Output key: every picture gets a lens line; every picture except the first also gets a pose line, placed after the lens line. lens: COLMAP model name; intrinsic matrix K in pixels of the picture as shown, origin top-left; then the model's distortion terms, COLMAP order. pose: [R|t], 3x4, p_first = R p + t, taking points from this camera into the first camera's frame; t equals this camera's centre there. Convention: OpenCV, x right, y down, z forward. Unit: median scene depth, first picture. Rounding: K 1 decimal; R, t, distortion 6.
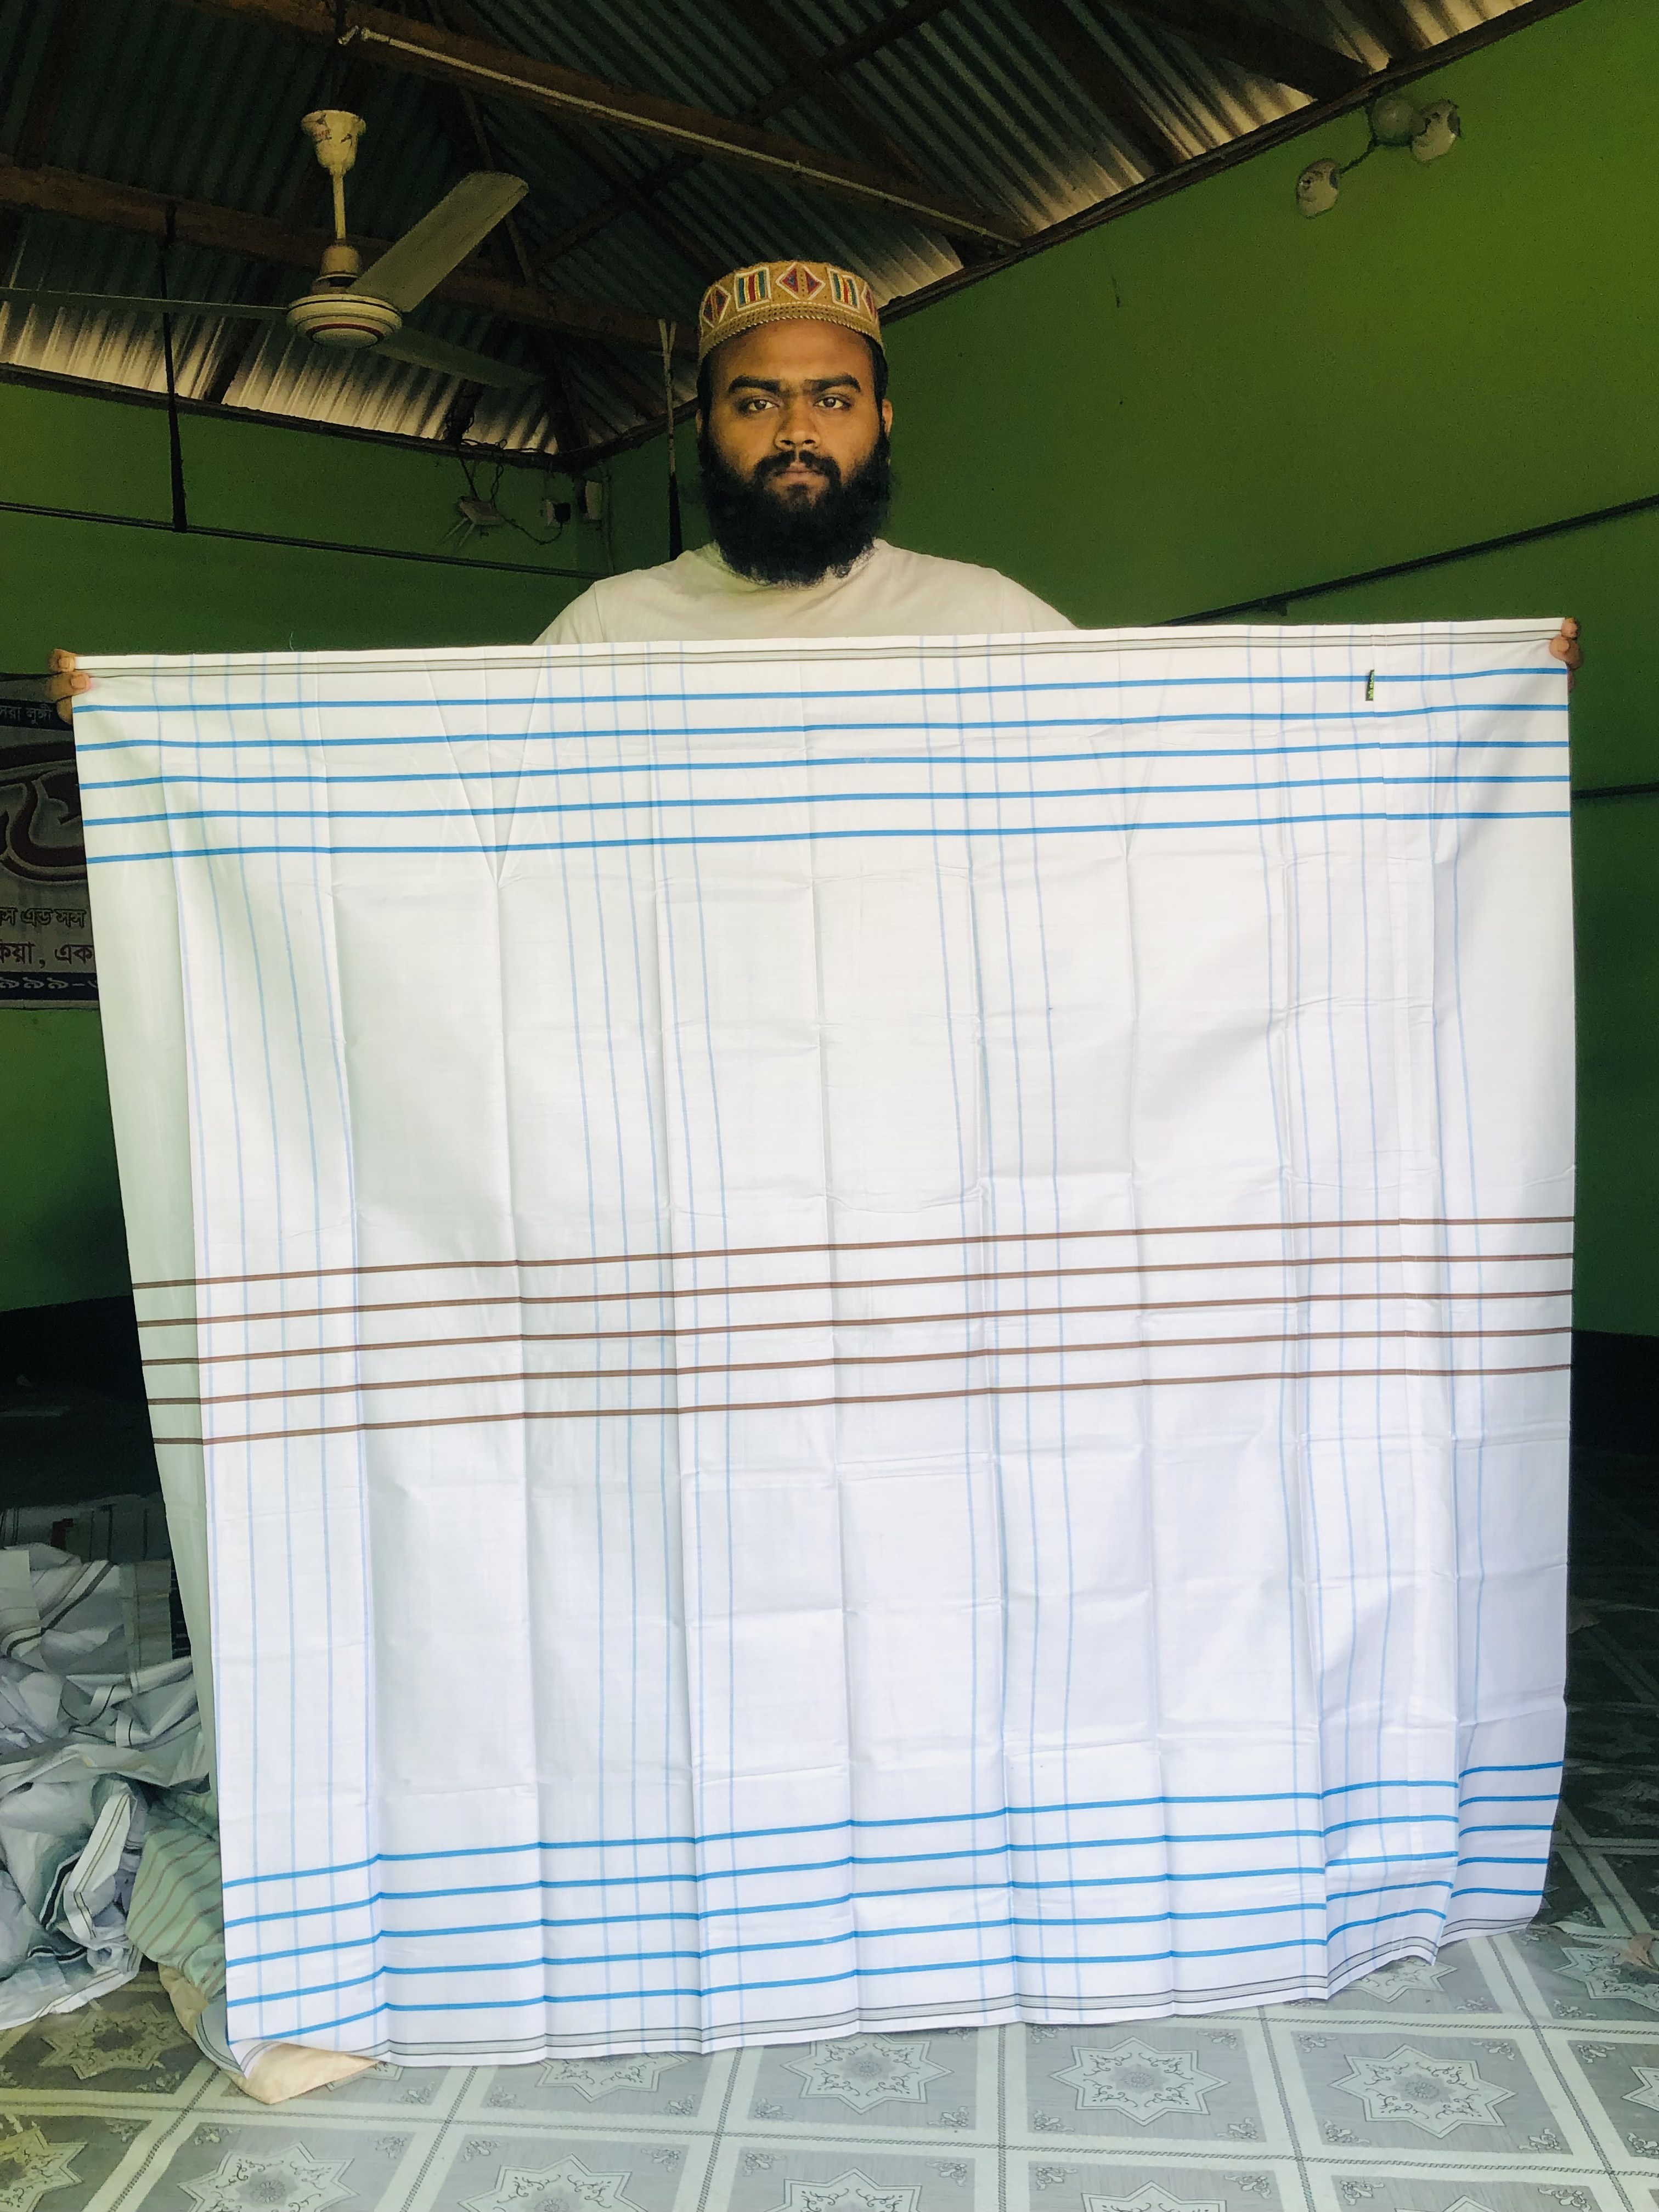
lens RADIAL K [[2076.7, 0, 818.9], [0, 2076.7, 1089.8], [0, 0, 1]] dist [0.019992, 0.000000]
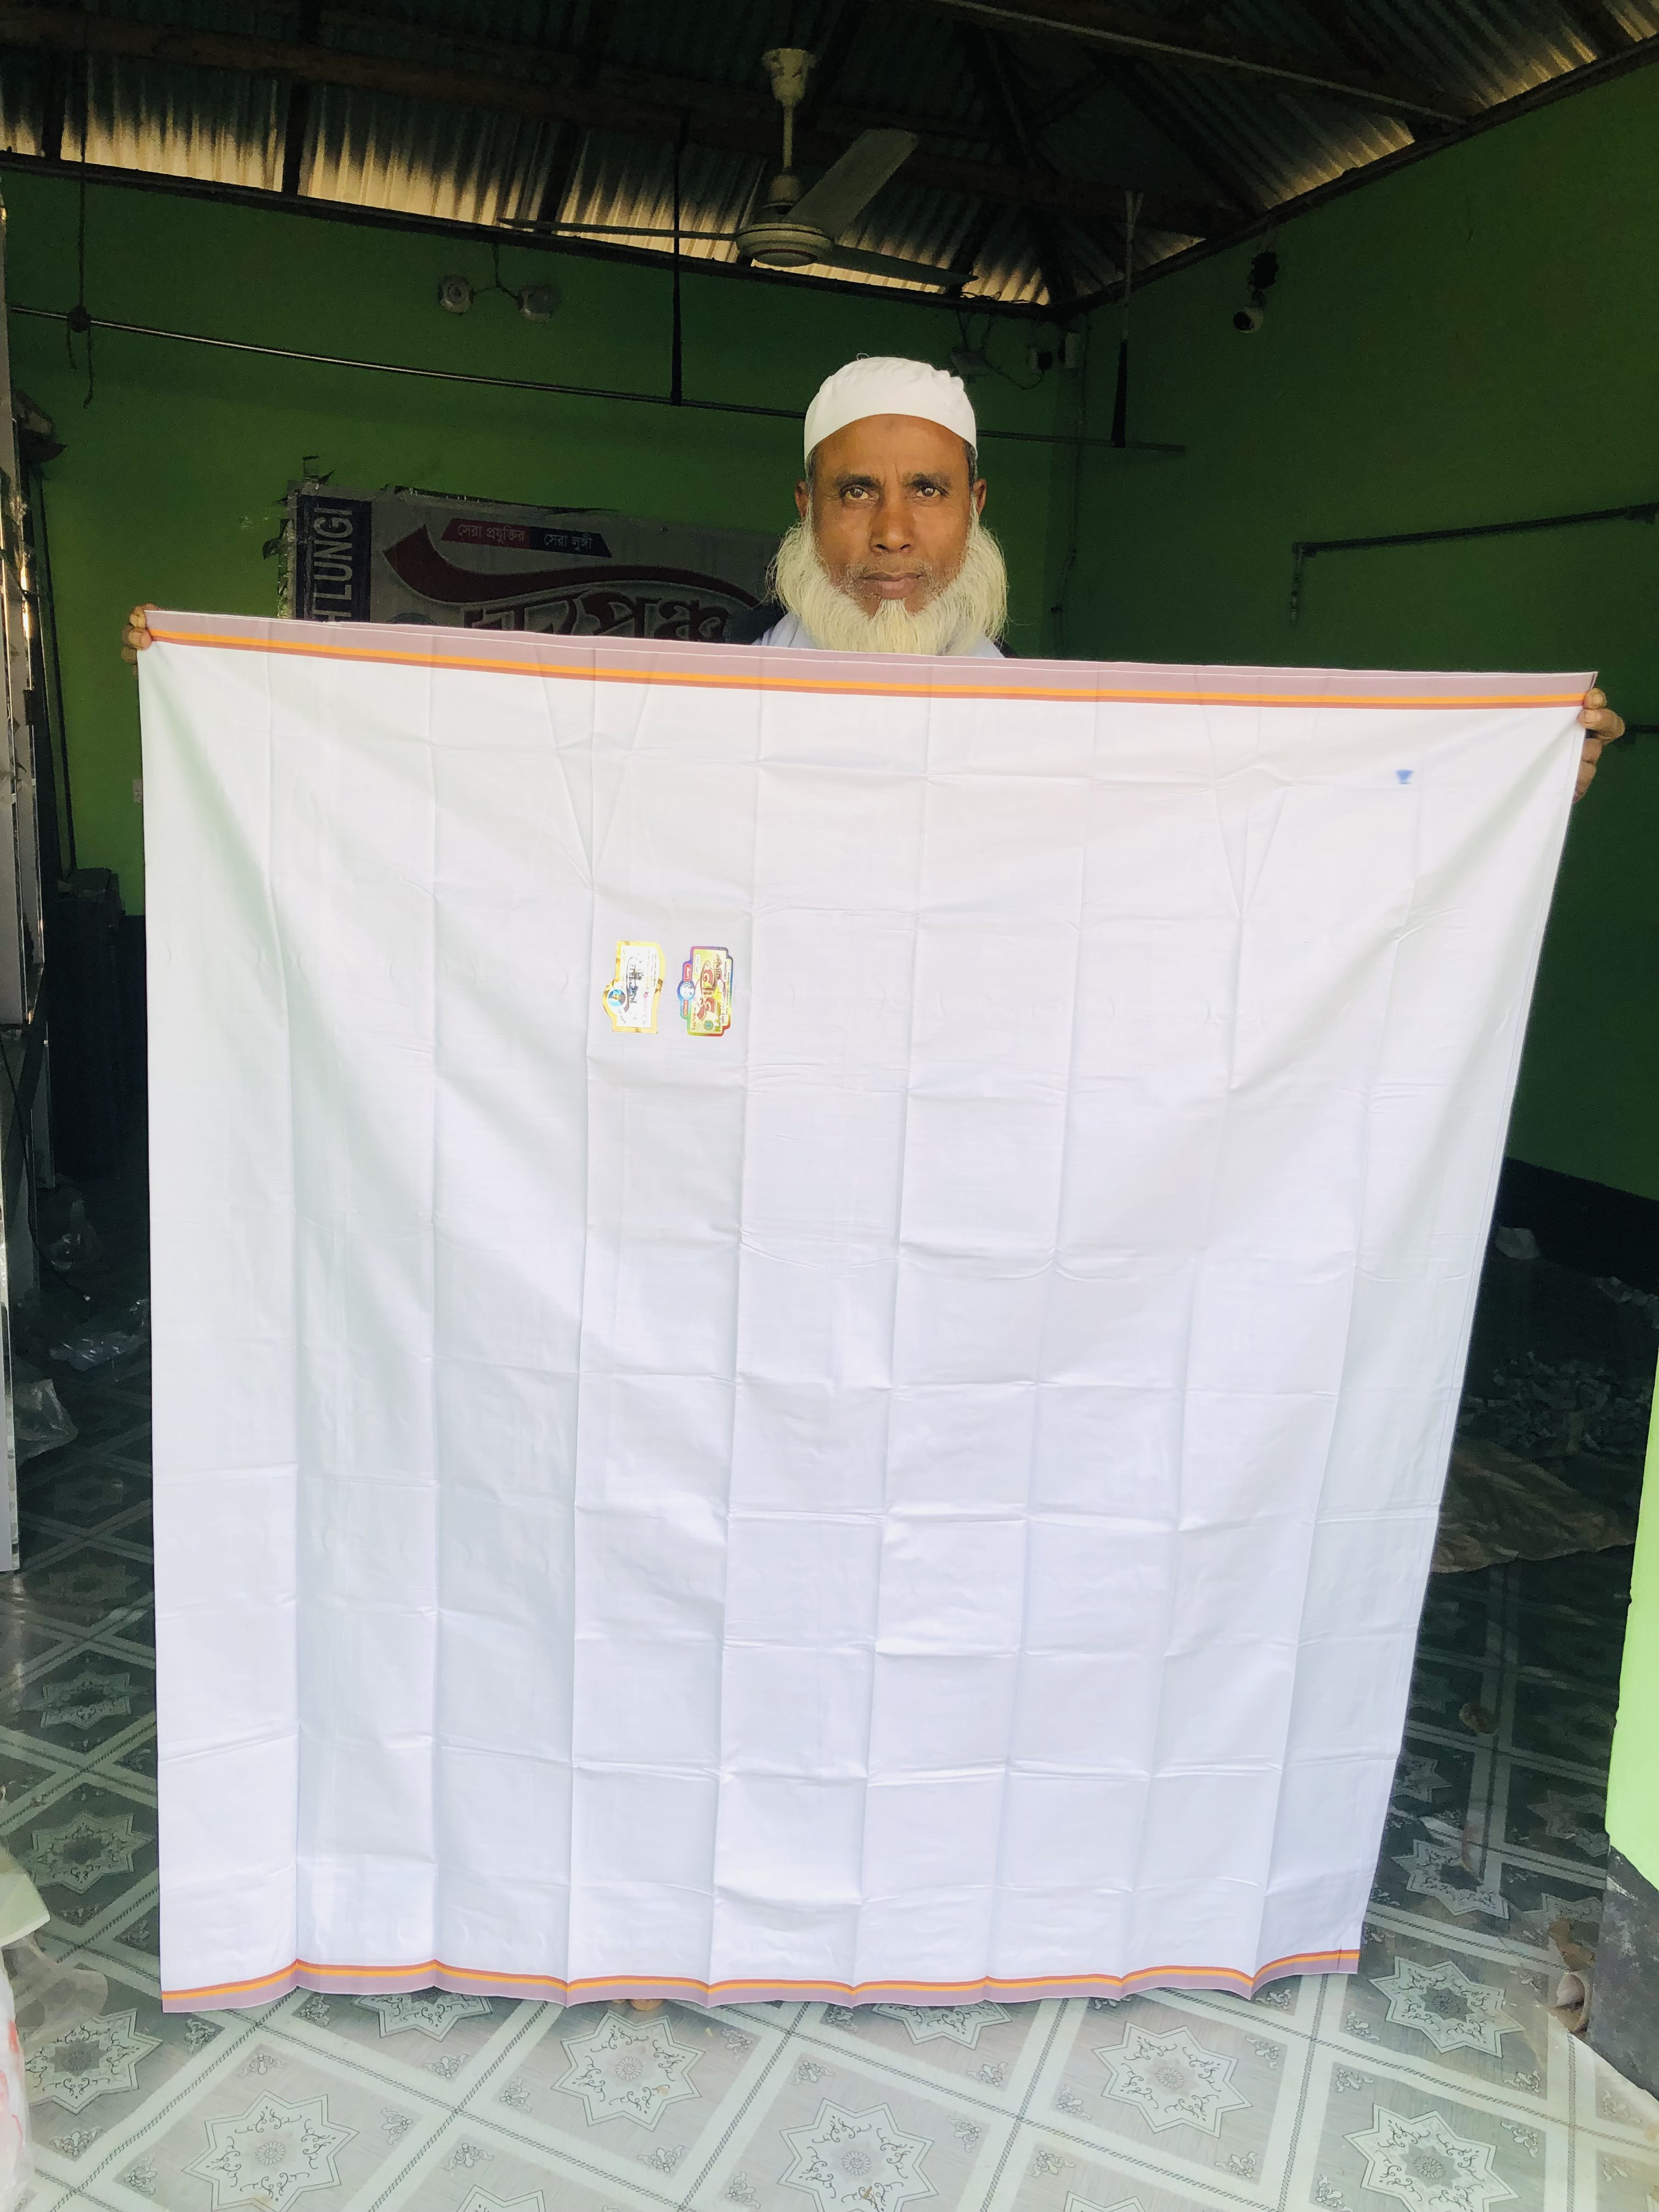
lens RADIAL K [[1811.1, 0, 821.4], [0, 1811.1, 1097.4], [0, 0, 1]] dist [0.022184, -0.017653]
pose [[0.954252, 0.126902, -0.270737, 0.106648], [-0.081921, 0.981782, 0.171446, -0.066931], [0.287561, -0.141424, 0.947263, -0.013841]]
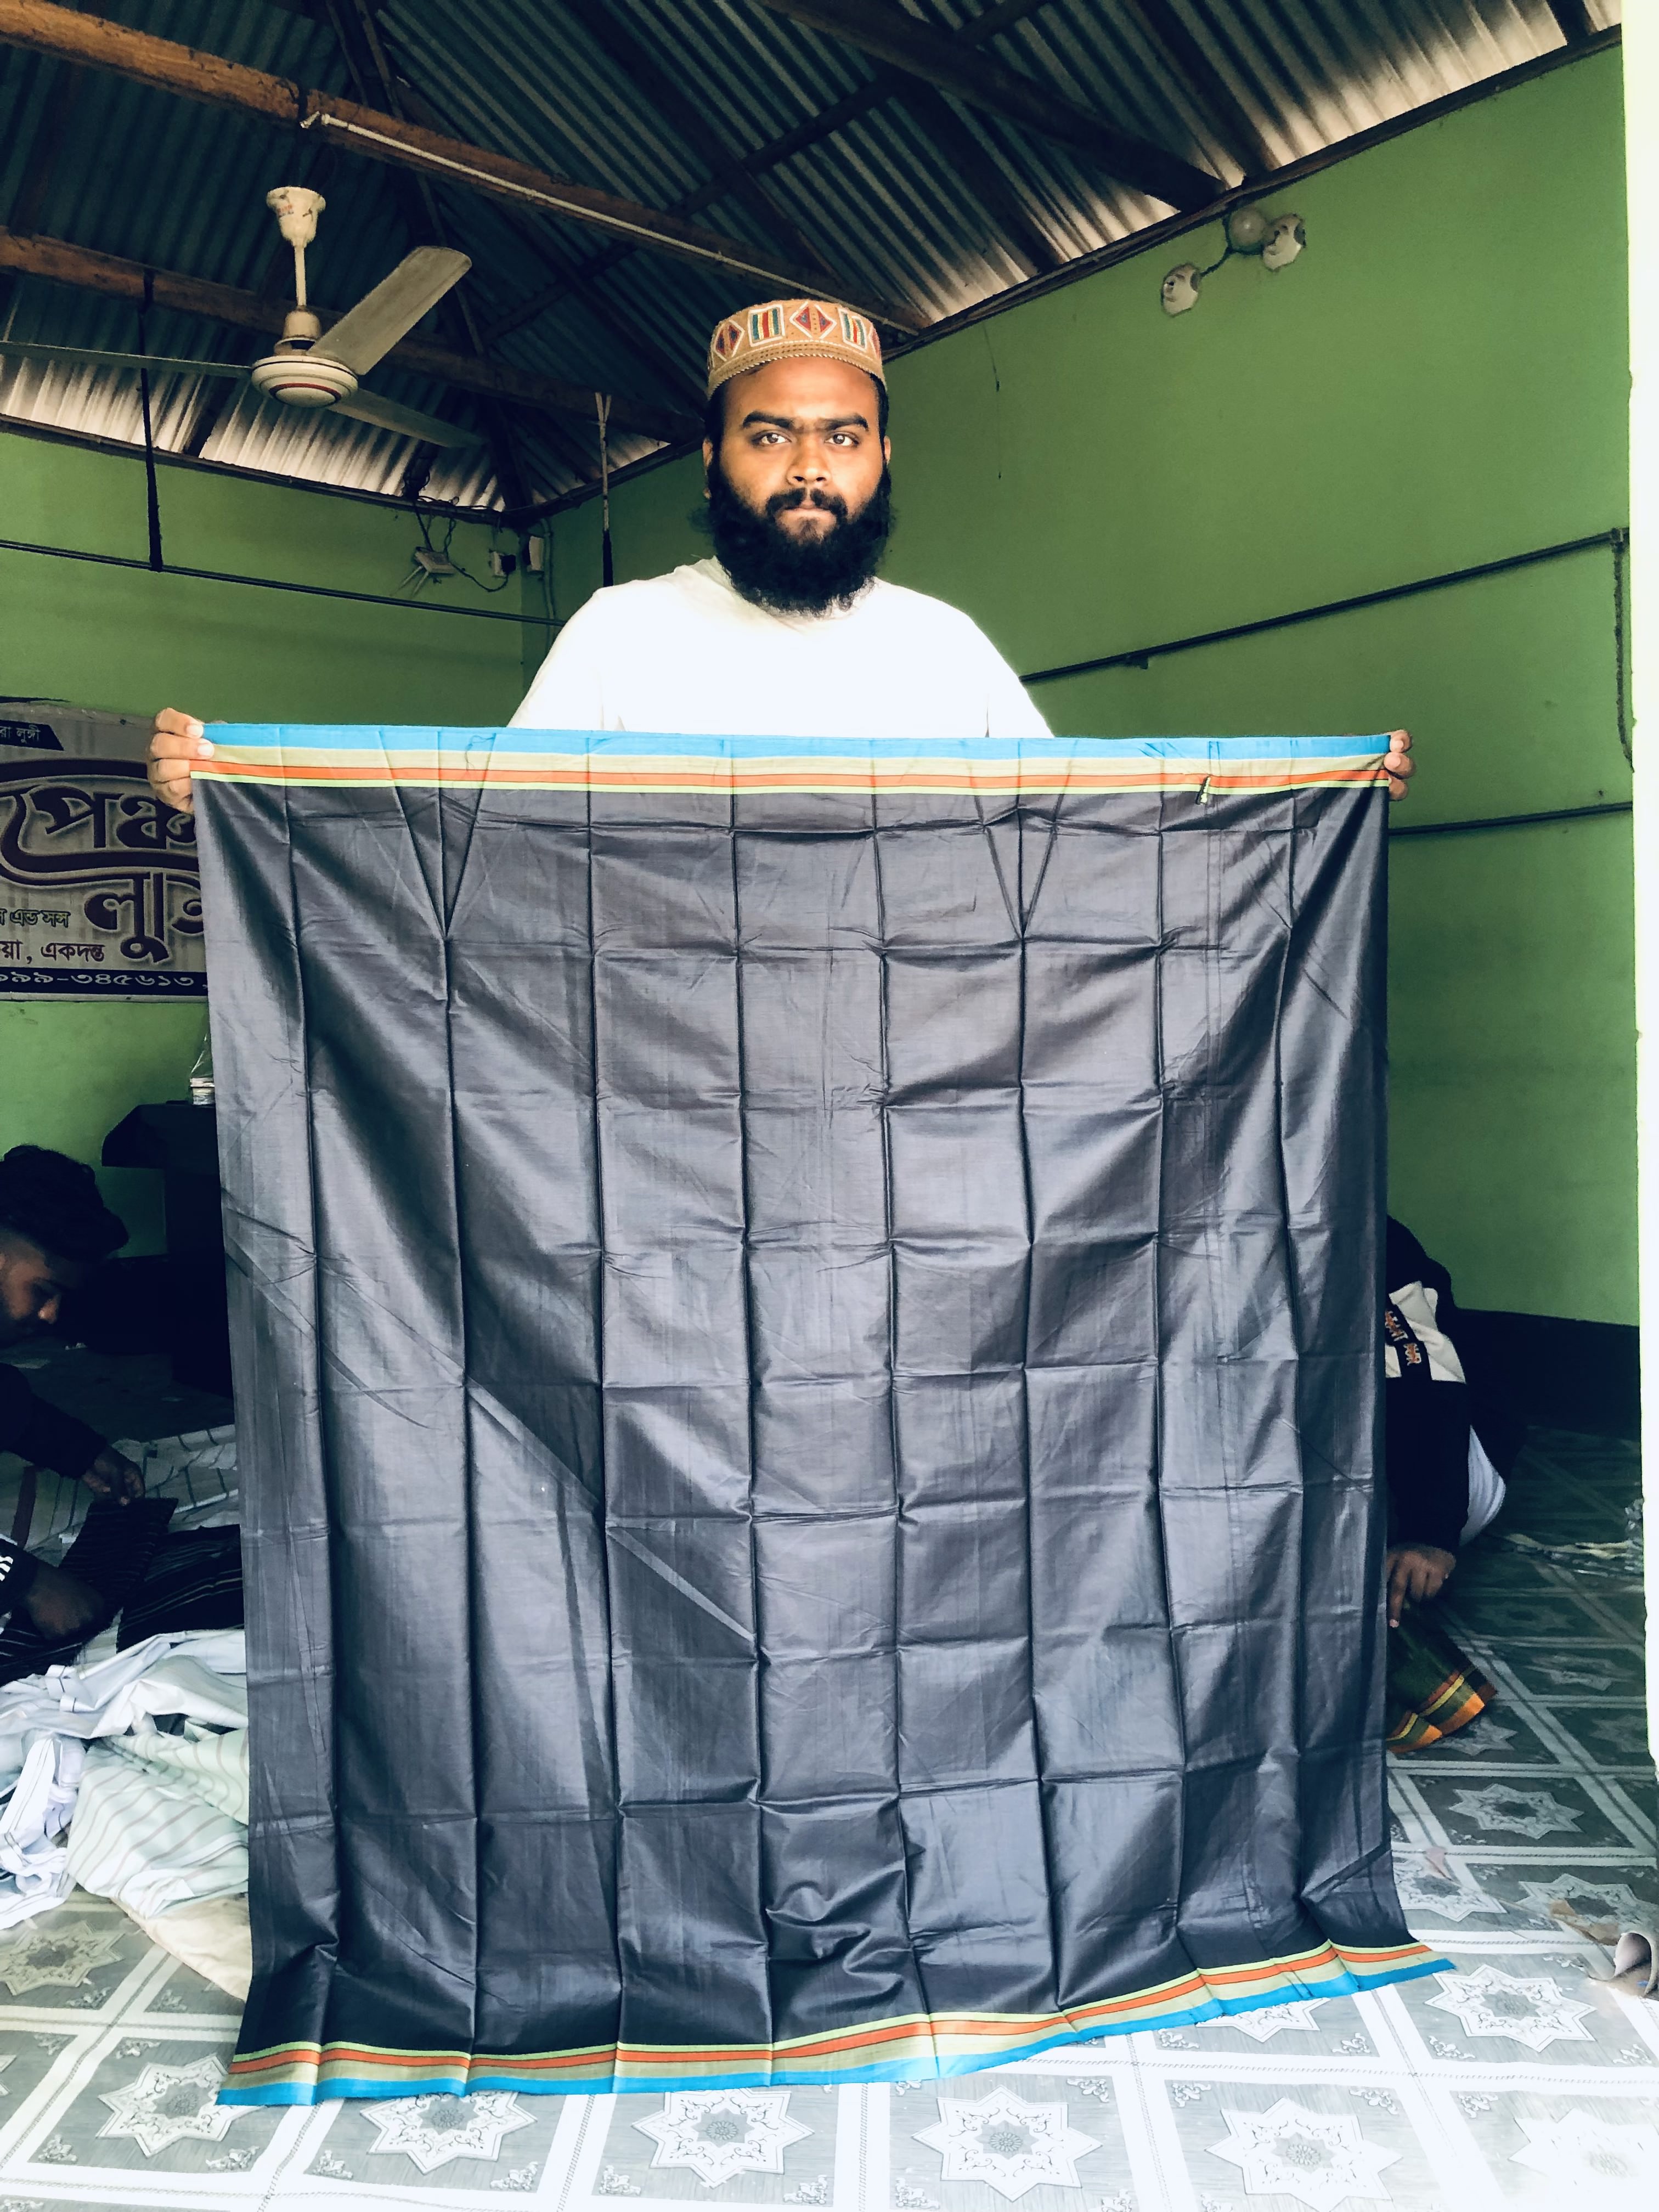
lens RADIAL K [[1811.1, 0, 817.7], [0, 1811.1, 1101.4], [0, 0, 1]] dist [0.022184, -0.017653]
pose [[0.998969, 0.012094, 0.043758, 0.005274], [-0.012548, 0.999870, 0.010103, -0.000427], [-0.043630, -0.010642, 0.998991, 0.019707]]
